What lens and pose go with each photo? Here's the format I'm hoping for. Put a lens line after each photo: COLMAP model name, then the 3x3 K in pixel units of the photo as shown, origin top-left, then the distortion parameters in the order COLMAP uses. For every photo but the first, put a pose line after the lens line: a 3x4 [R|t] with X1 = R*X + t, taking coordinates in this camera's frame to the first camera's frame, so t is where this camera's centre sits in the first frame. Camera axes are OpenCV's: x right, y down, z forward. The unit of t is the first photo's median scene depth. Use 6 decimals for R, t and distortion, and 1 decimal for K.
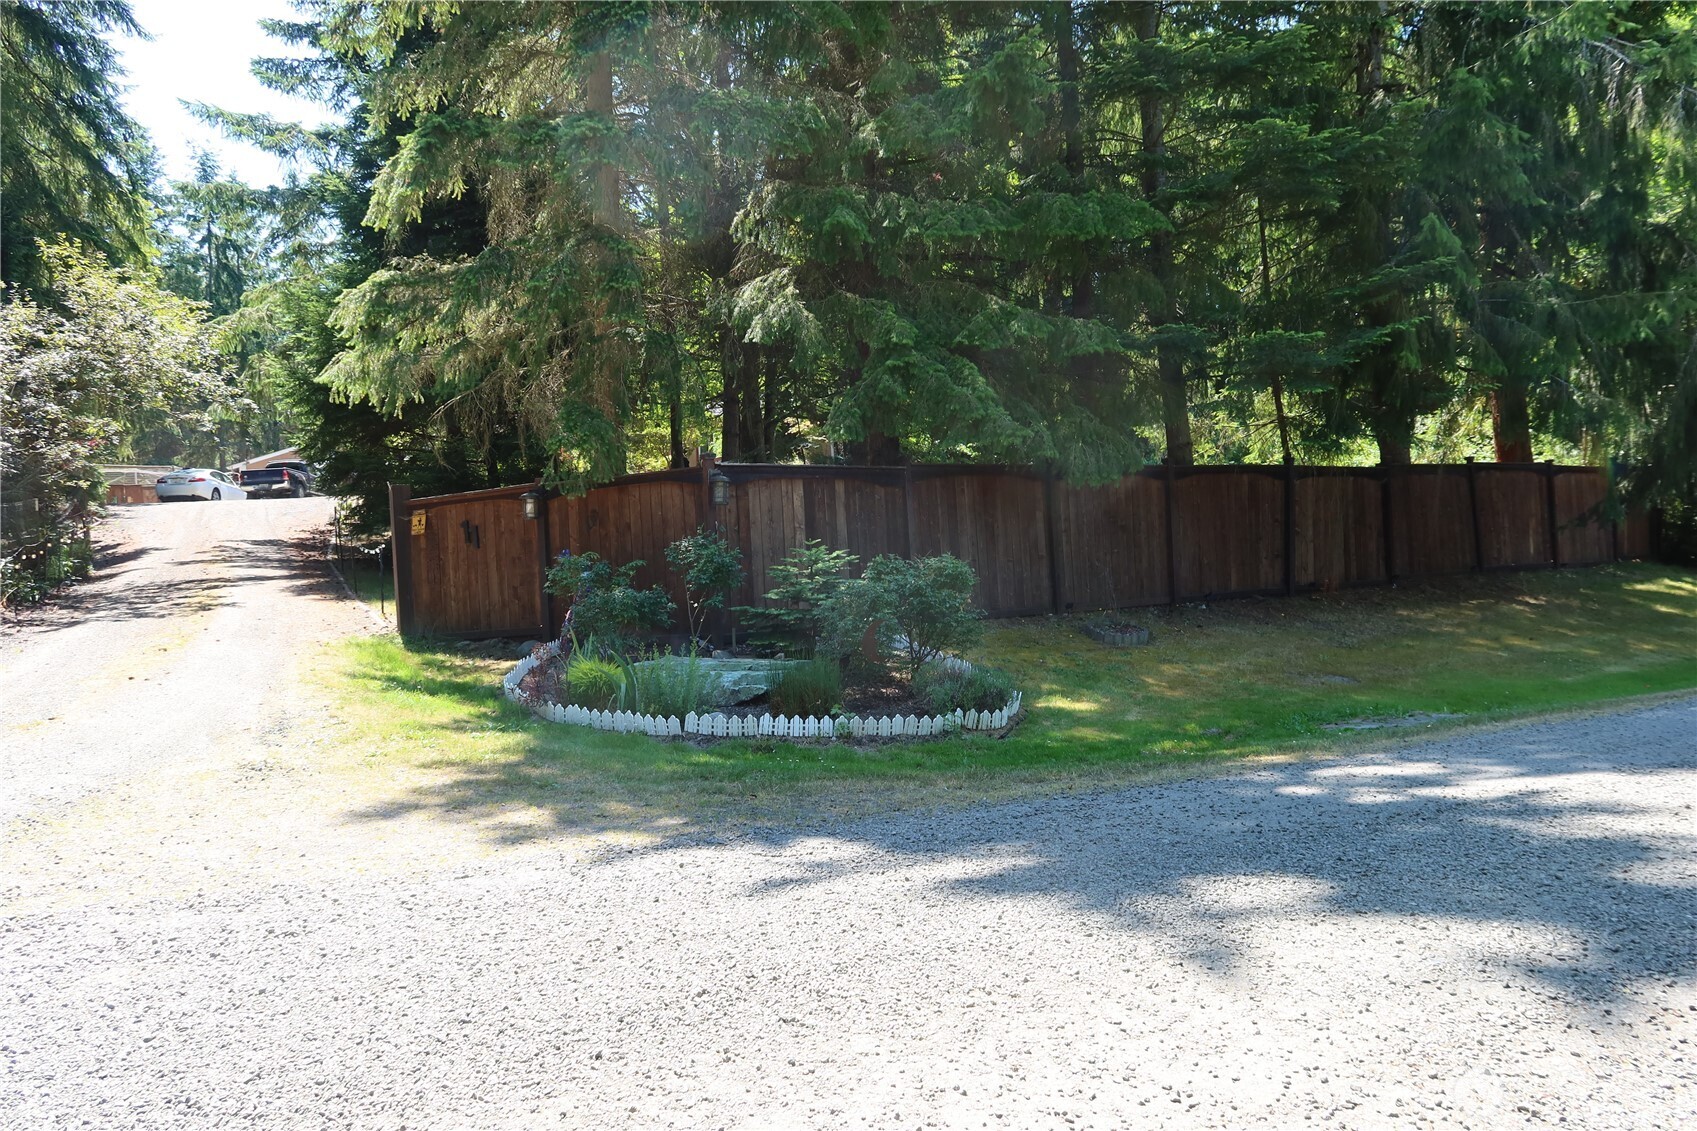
lens RADIAL K [[1163.8, 0, 840.6], [0, 1163.8, 563.8], [0, 0, 1]] dist [-0.036568, 0.008645]
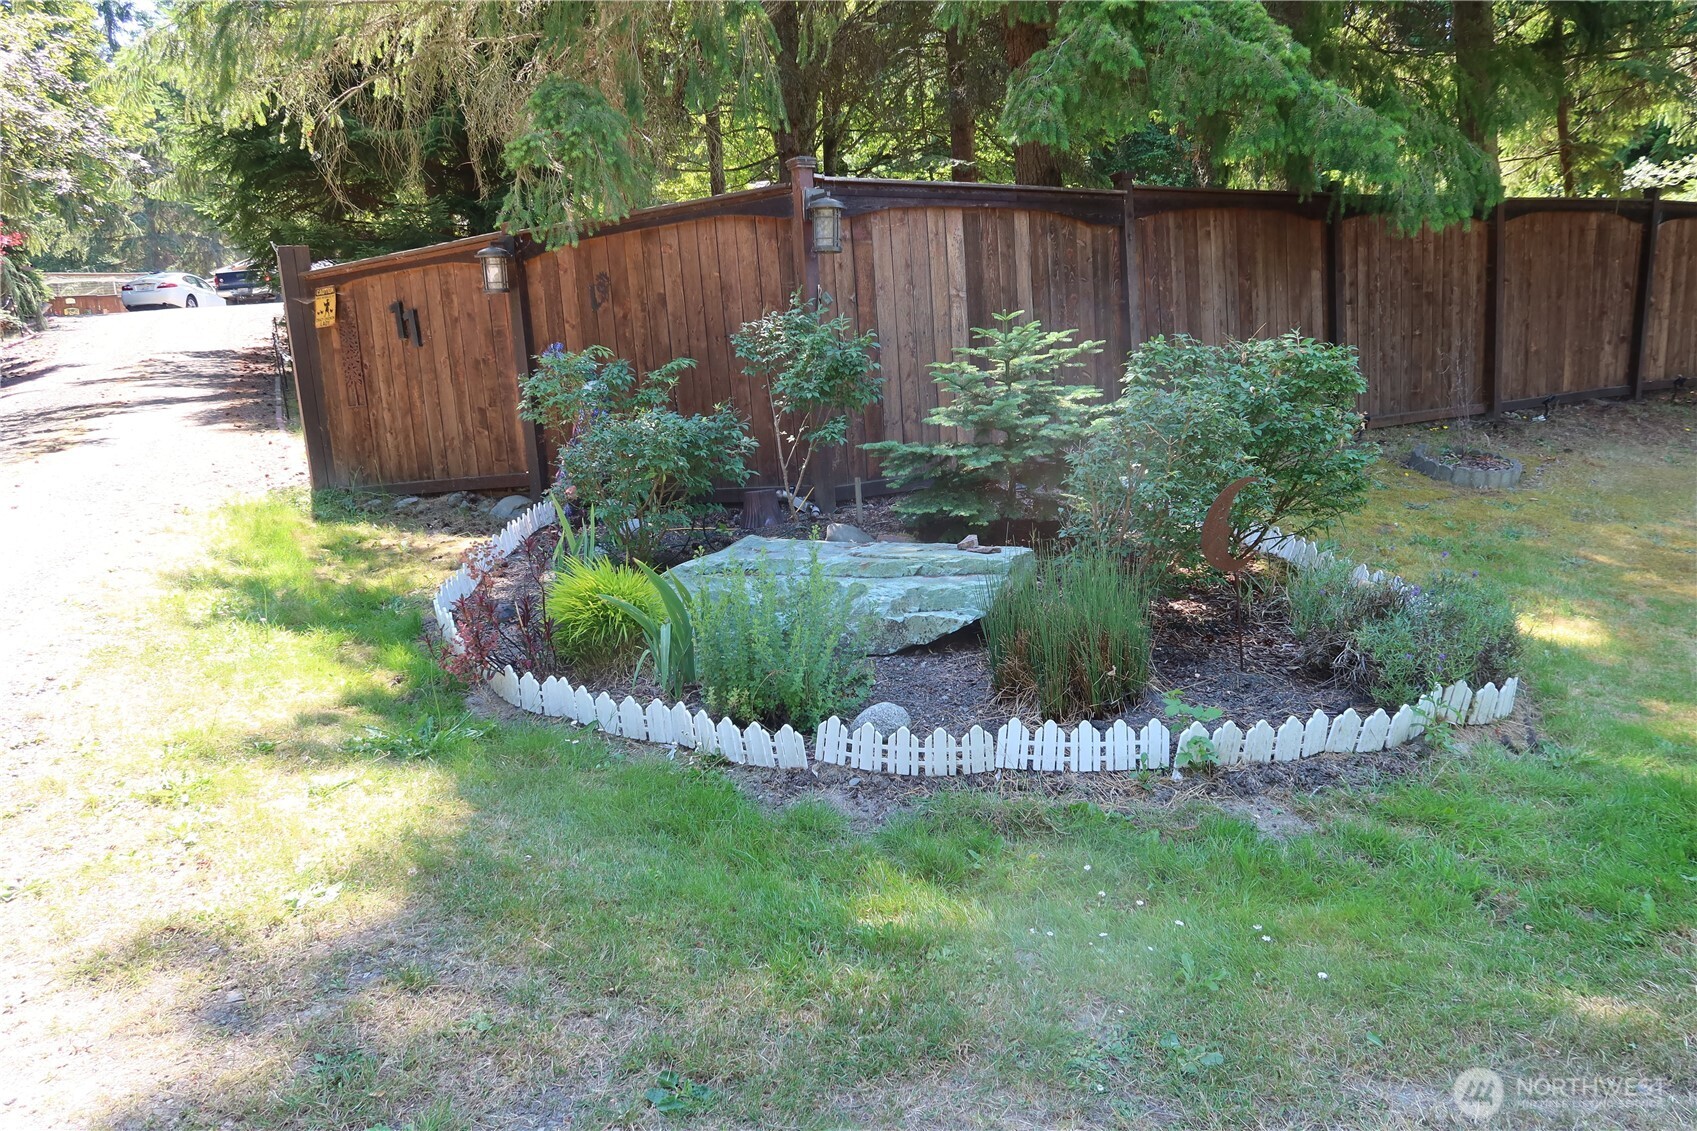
lens RADIAL K [[1163.8, 0, 840.6], [0, 1163.8, 563.8], [0, 0, 1]] dist [-0.036568, 0.008645]
pose [[0.999283, -0.014353, -0.035039, -0.077685], [0.019965, 0.986011, 0.165479, 0.003356], [0.032173, -0.166060, 0.985591, 0.424657]]
